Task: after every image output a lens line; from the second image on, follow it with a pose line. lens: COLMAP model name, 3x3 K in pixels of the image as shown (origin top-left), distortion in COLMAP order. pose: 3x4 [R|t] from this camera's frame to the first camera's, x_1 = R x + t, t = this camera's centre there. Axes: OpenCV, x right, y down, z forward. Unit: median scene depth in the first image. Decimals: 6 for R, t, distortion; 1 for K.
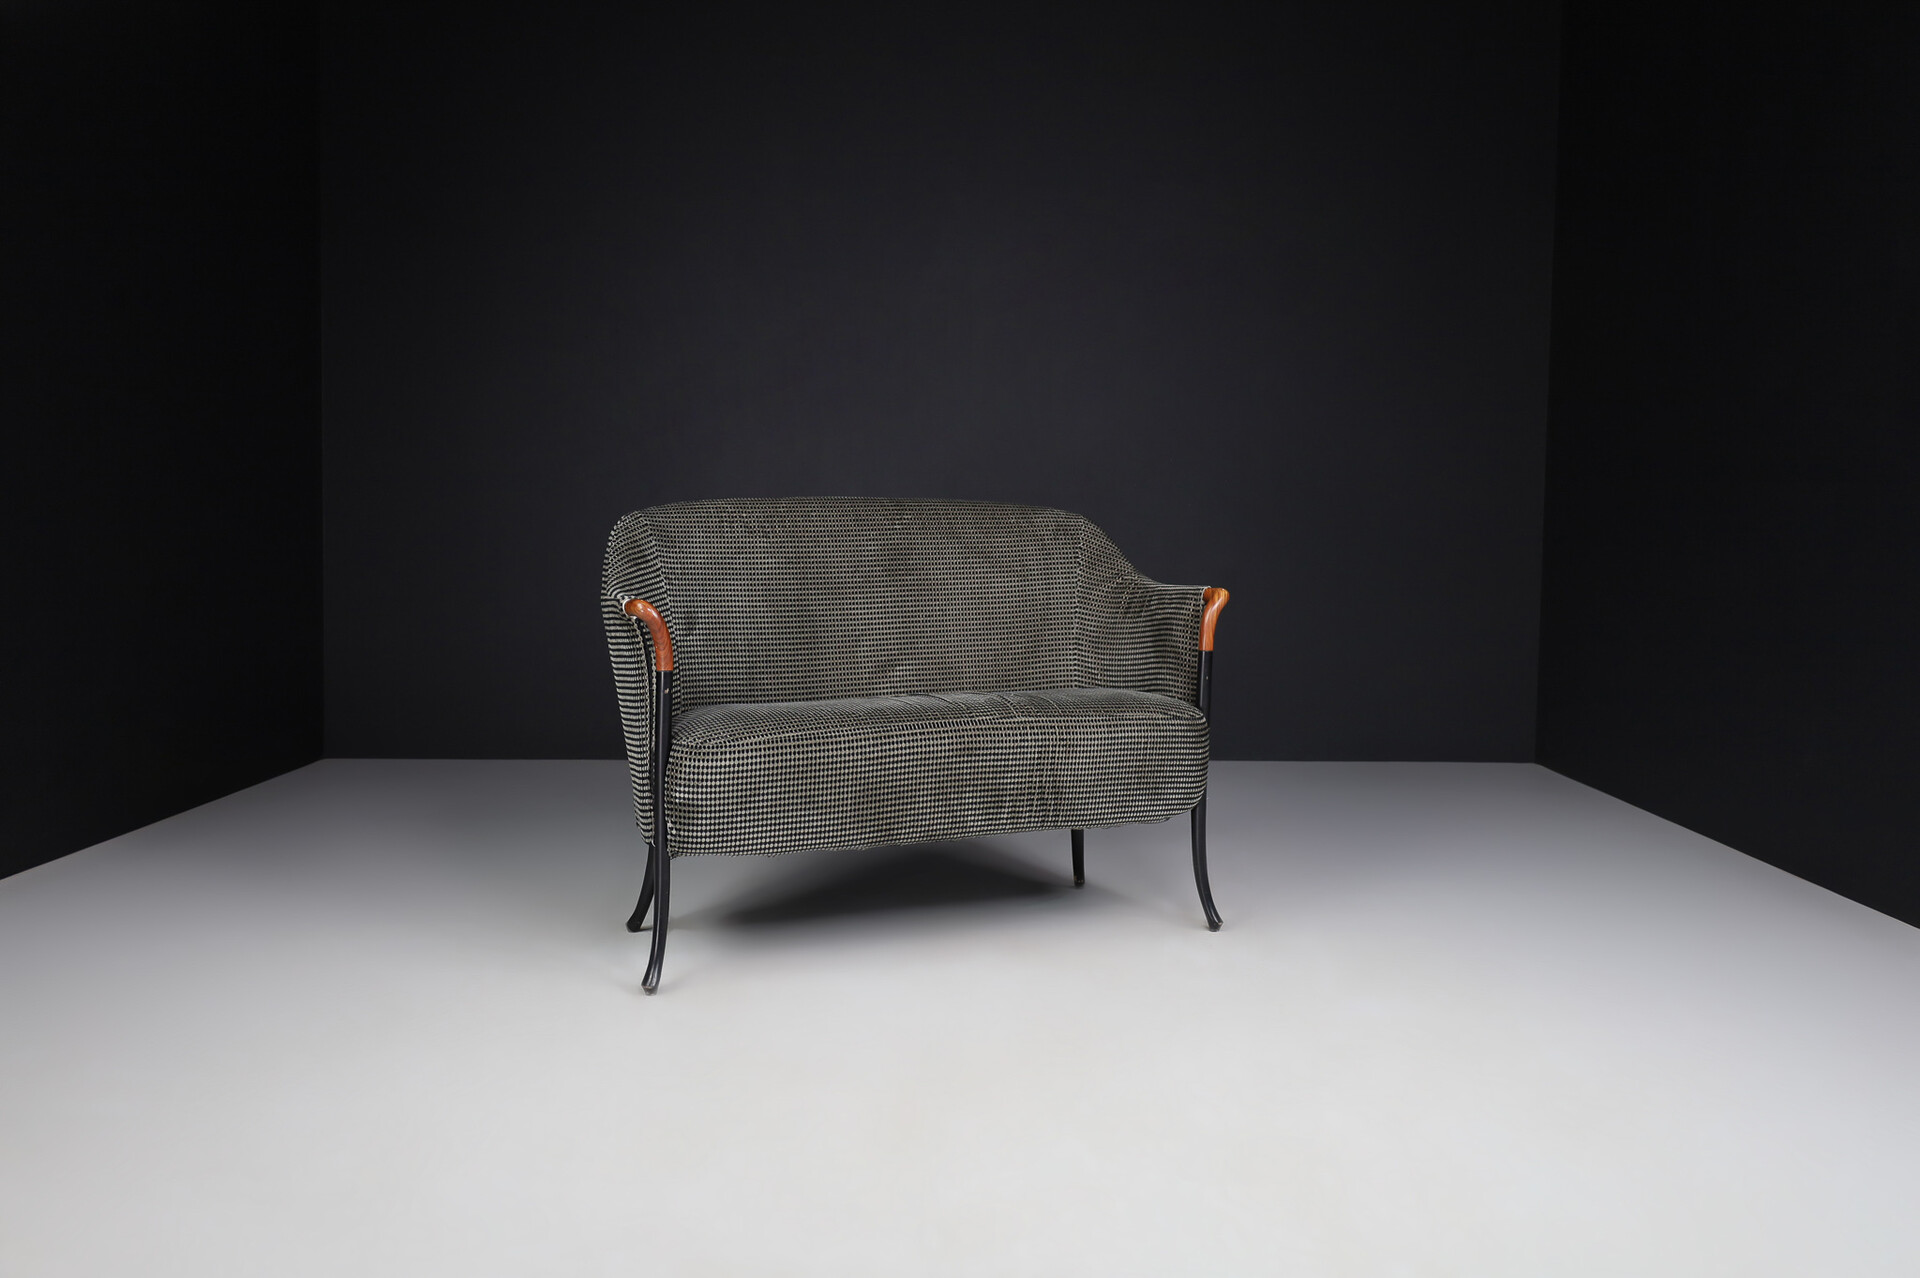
lens RADIAL K [[1593.9, 0, 960.0], [0, 1593.9, 639.0], [0, 0, 1]] dist [-0.000182, 0.000387]
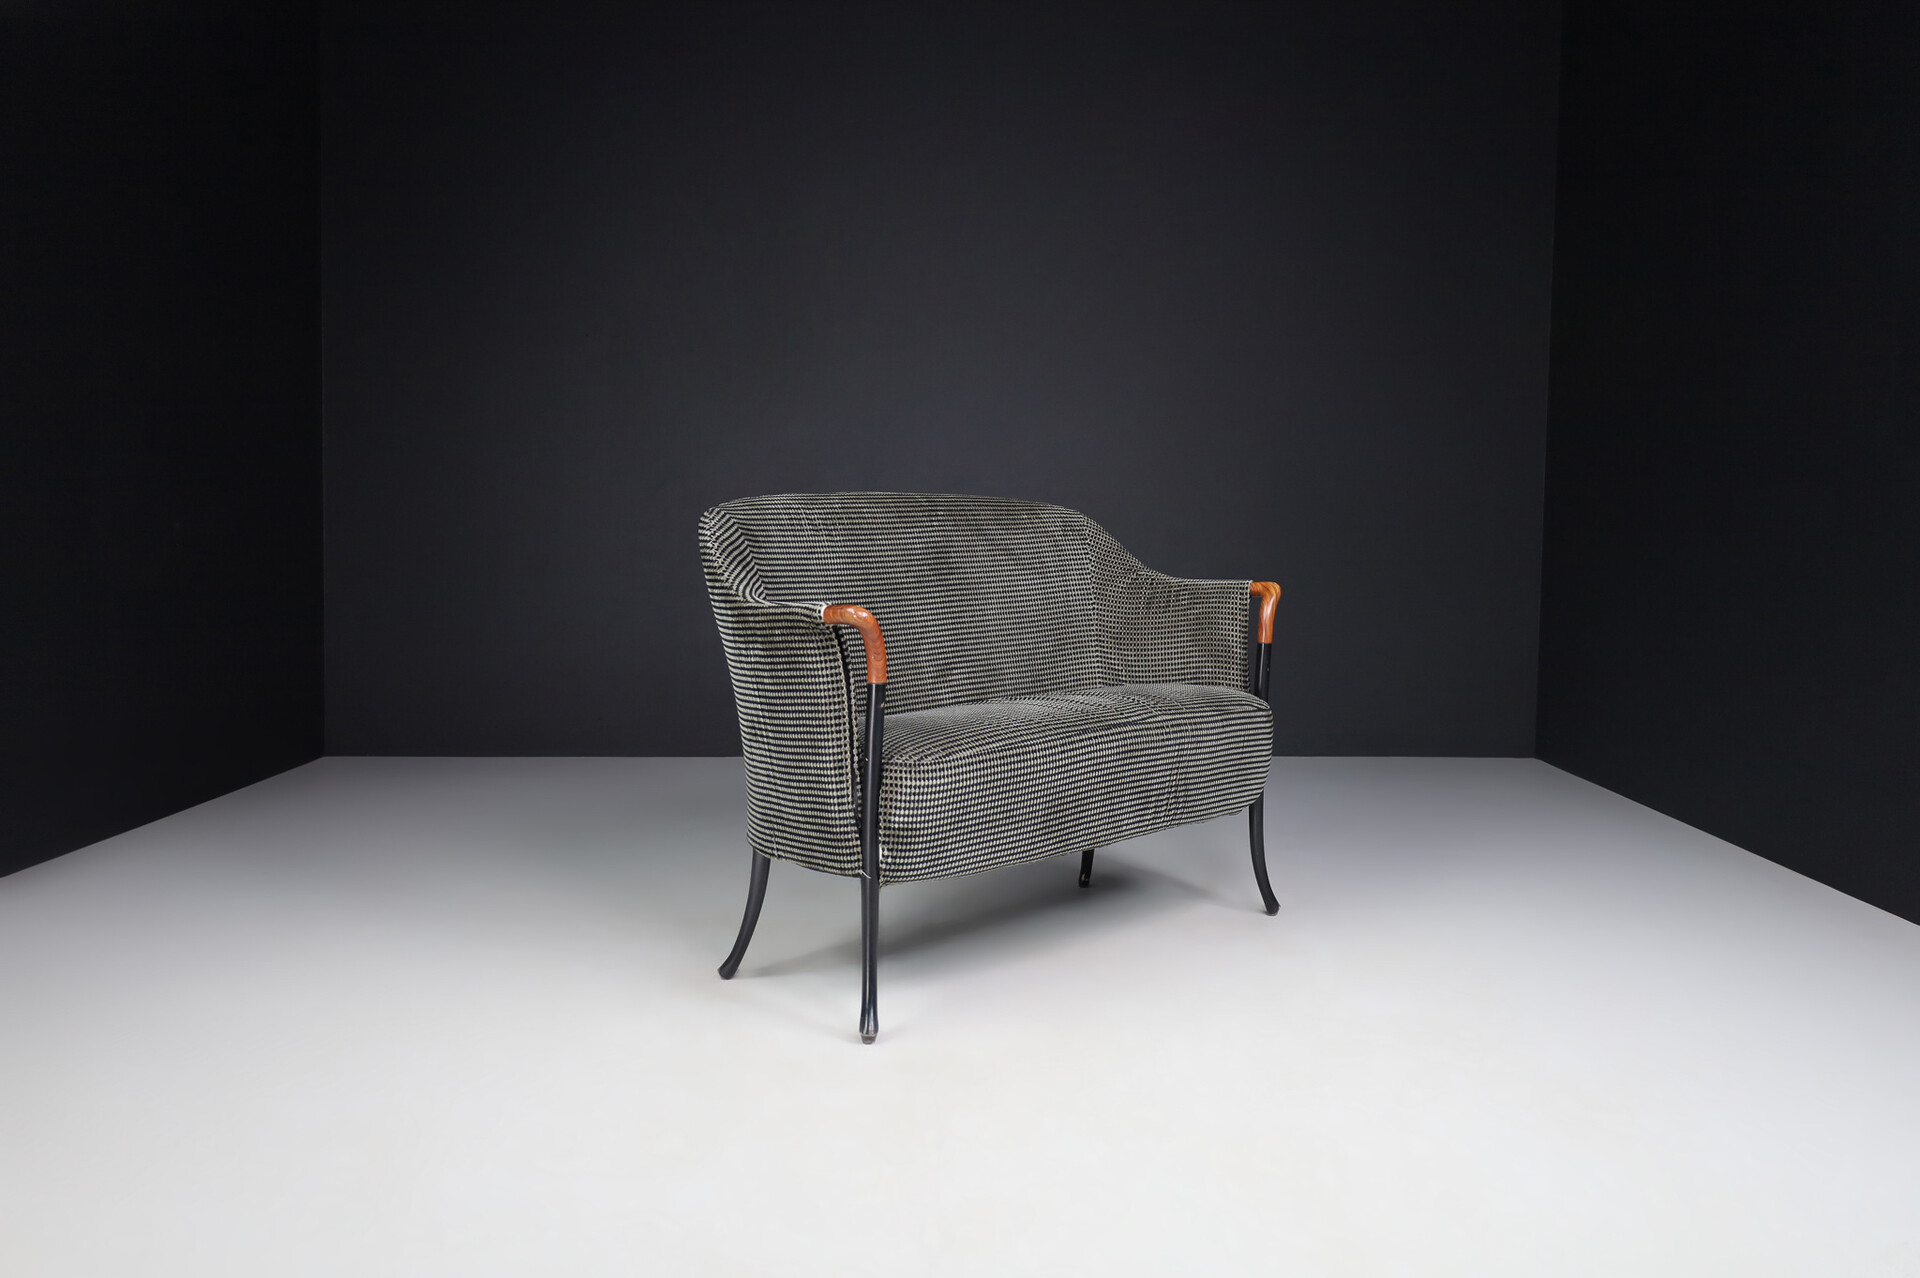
lens RADIAL K [[1593.9, 0, 960.0], [0, 1593.9, 639.0], [0, 0, 1]] dist [-0.000182, 0.000387]
pose [[0.926961, -0.030445, 0.373921, -0.408086], [0.029233, 0.999533, 0.008913, -0.010132], [-0.374018, 0.002669, 0.927418, 0.120318]]
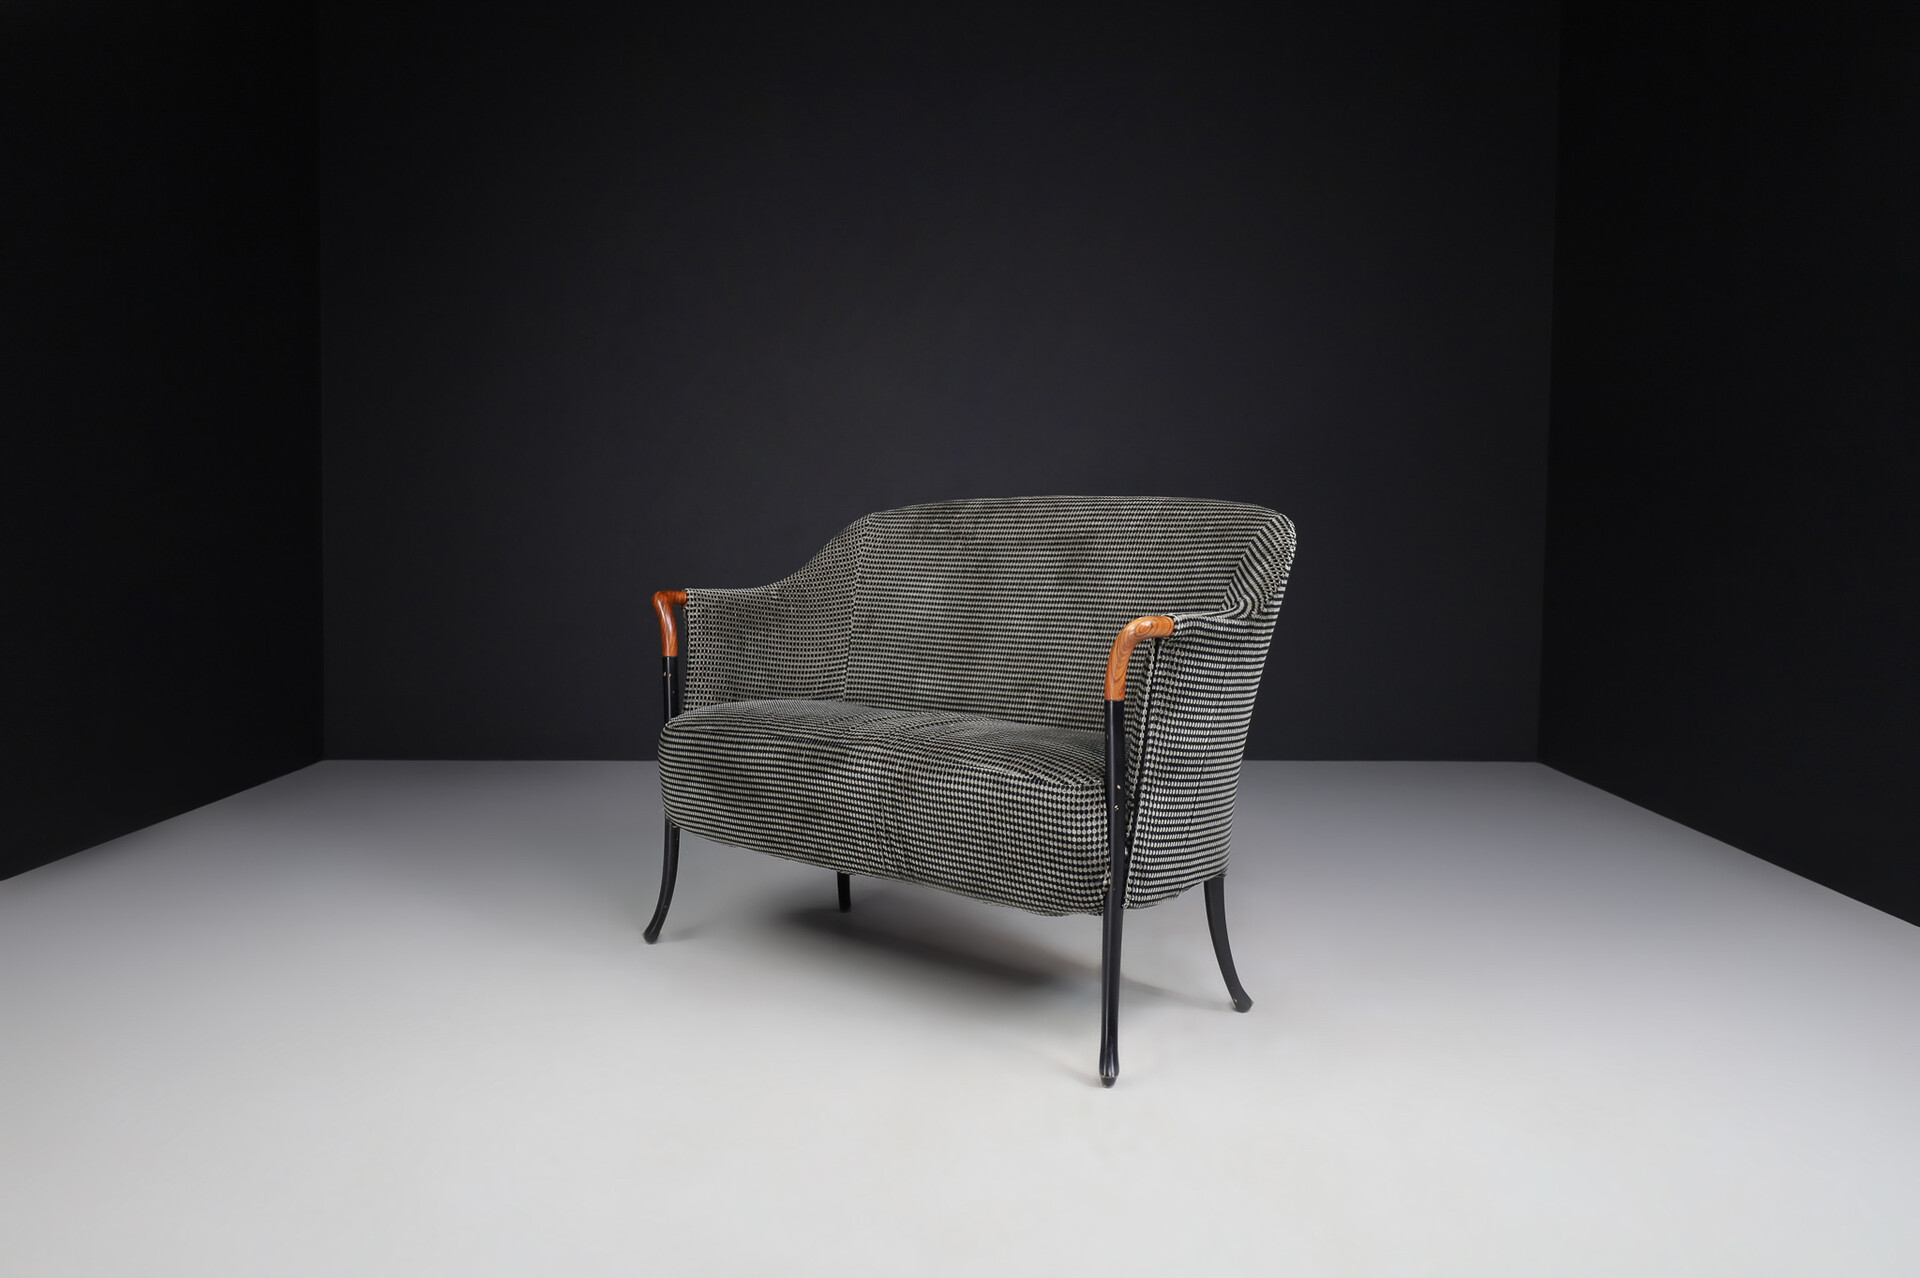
lens RADIAL K [[1593.9, 0, 960.0], [0, 1593.9, 639.0], [0, 0, 1]] dist [-0.000182, 0.000387]
pose [[0.380091, 0.064184, -0.922720, 0.785467], [-0.067583, 0.996850, 0.041502, -0.044789], [0.922477, 0.046586, 0.383231, 0.647765]]
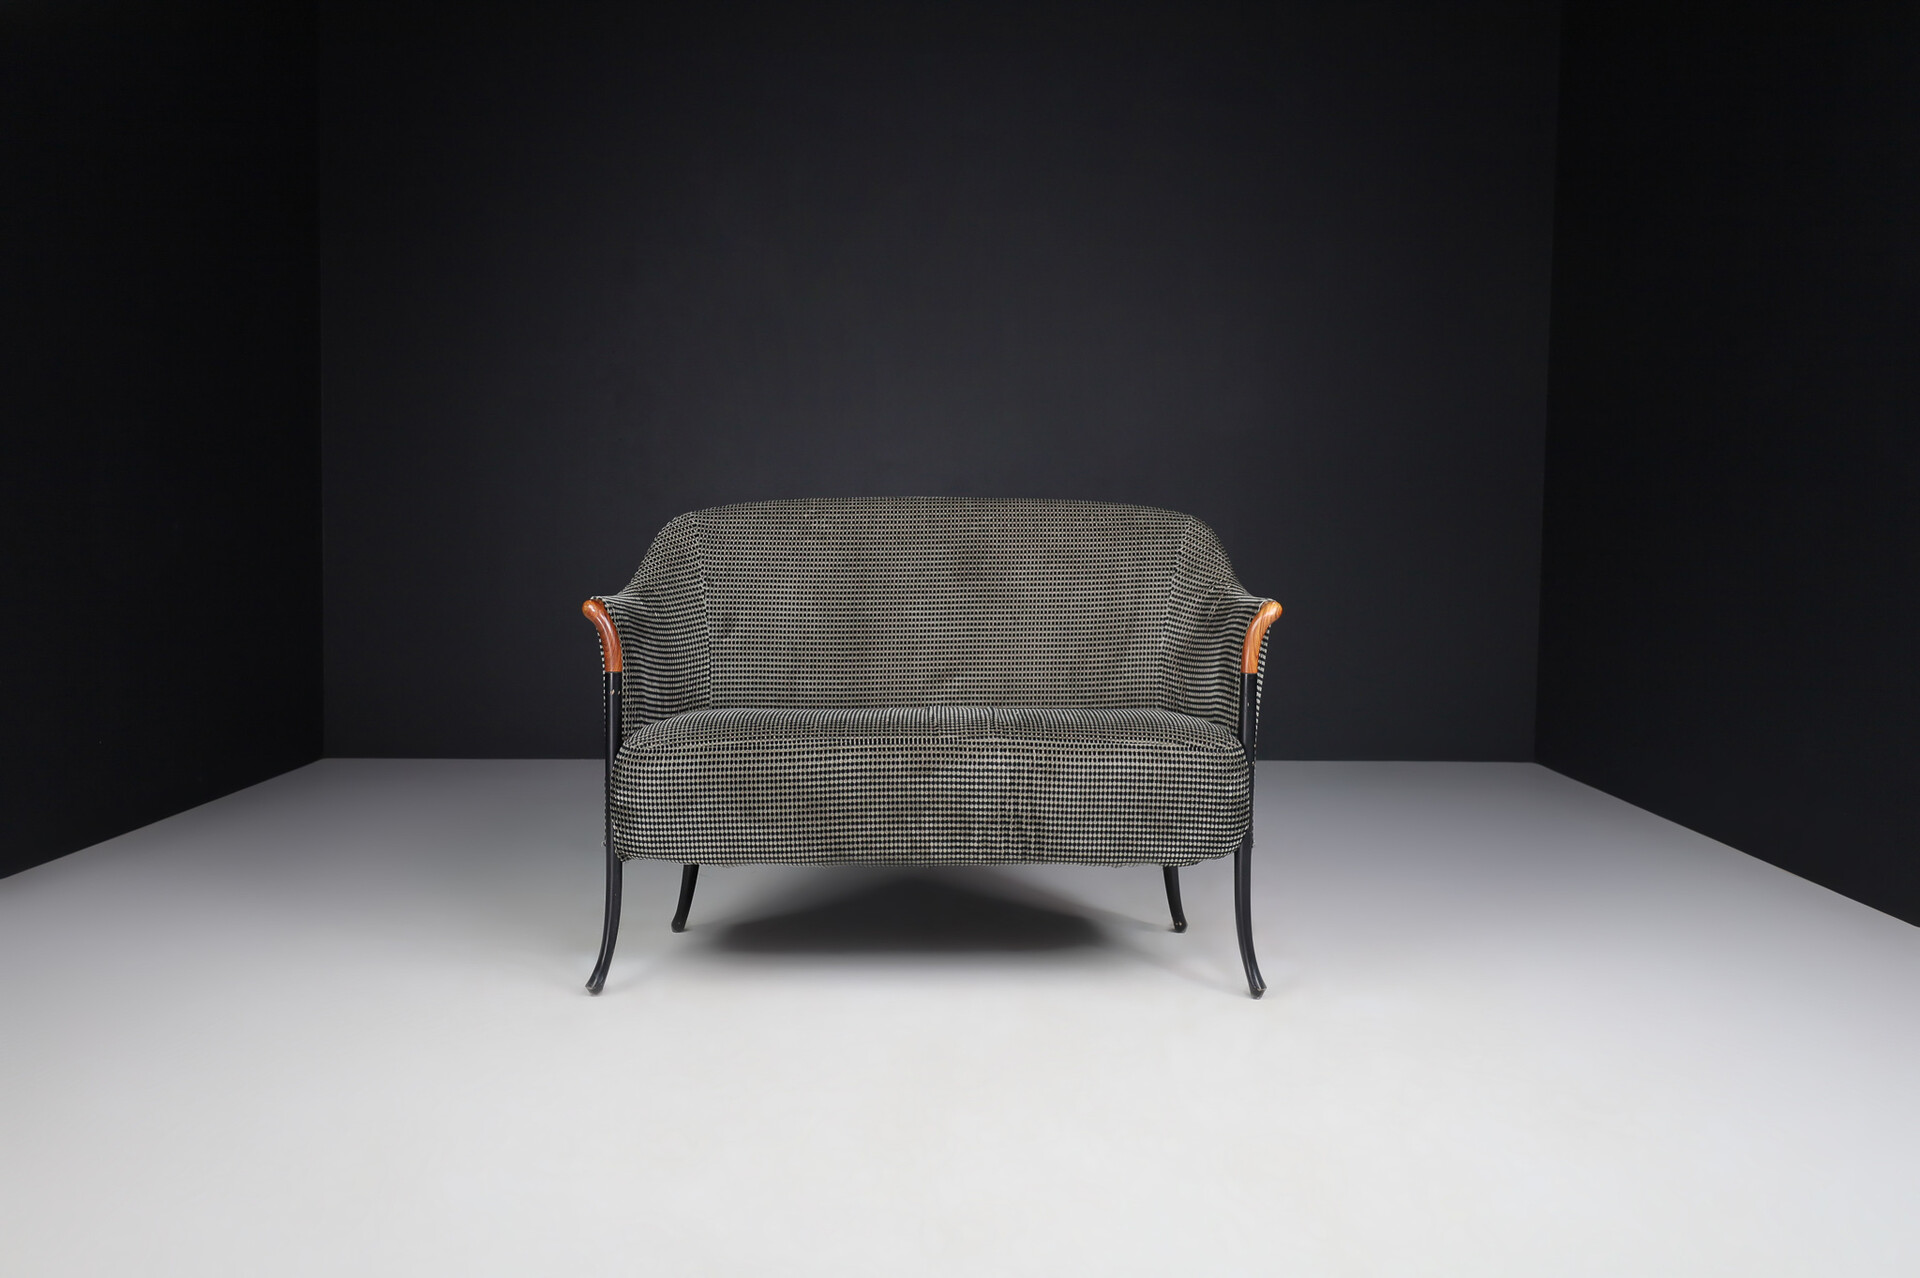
lens RADIAL K [[1593.9, 0, 960.0], [0, 1593.9, 639.0], [0, 0, 1]] dist [-0.000182, 0.000387]
pose [[0.921315, 0.028862, -0.387743, 0.340598], [-0.029405, 0.999557, 0.004534, -0.009889], [0.387703, 0.007224, 0.921756, 0.140991]]
